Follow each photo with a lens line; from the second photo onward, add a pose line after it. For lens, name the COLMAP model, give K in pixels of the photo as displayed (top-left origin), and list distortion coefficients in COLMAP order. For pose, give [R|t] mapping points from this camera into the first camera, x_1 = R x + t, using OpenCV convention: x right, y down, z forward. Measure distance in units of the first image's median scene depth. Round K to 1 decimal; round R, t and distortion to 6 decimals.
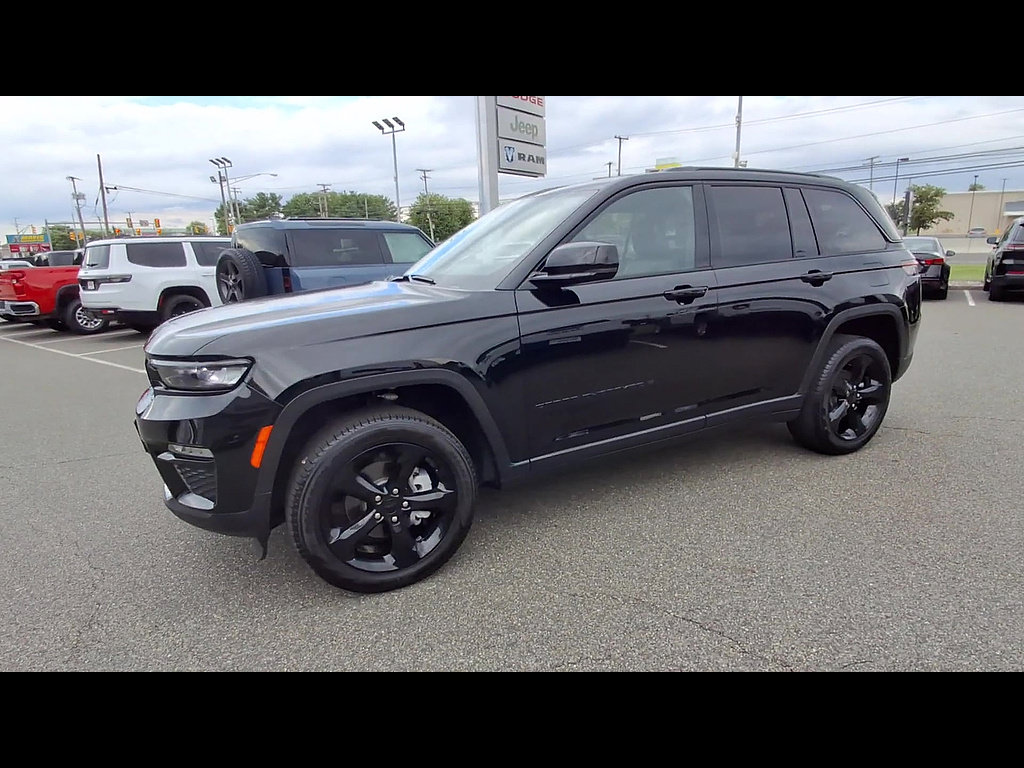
lens RADIAL K [[593.0, 0, 512.0], [0, 593.0, 384.0], [0, 0, 1]] dist [-0.023037, -0.001807]
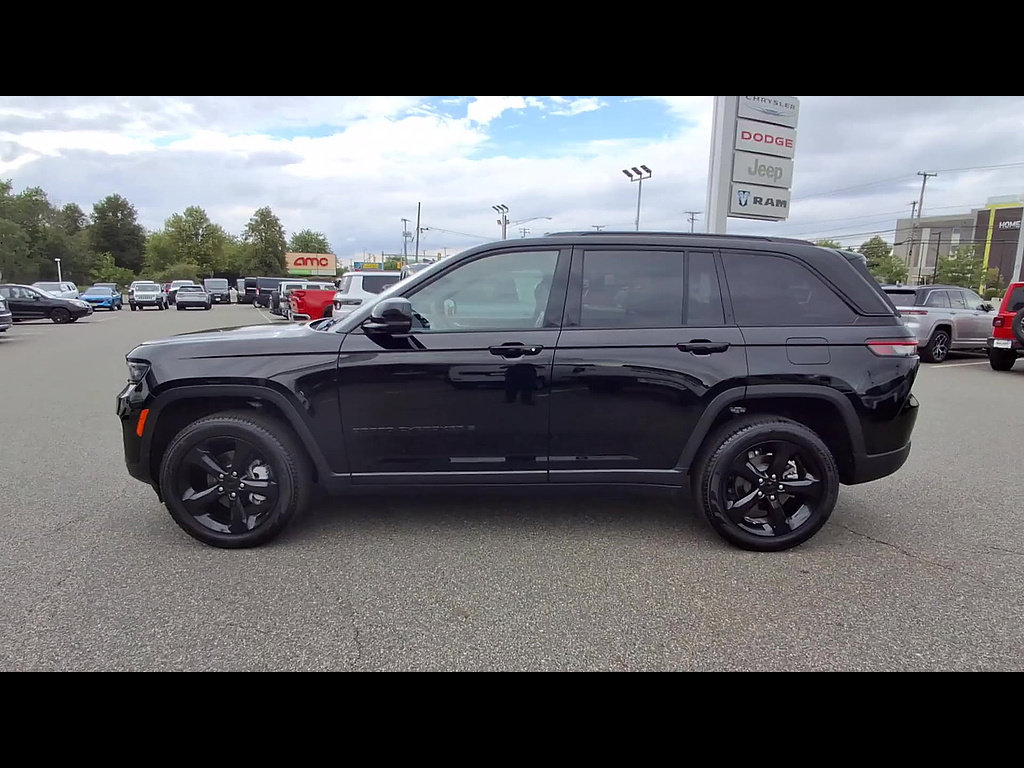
lens RADIAL K [[581.1, 0, 526.3], [0, 581.1, 383.1], [0, 0, 1]] dist [0.022356, -0.039471]
pose [[0.887581, 0.118831, -0.445061, 0.259432], [-0.144998, 0.989114, -0.025073, -0.023468], [0.437237, 0.086787, 0.895149, 0.023061]]
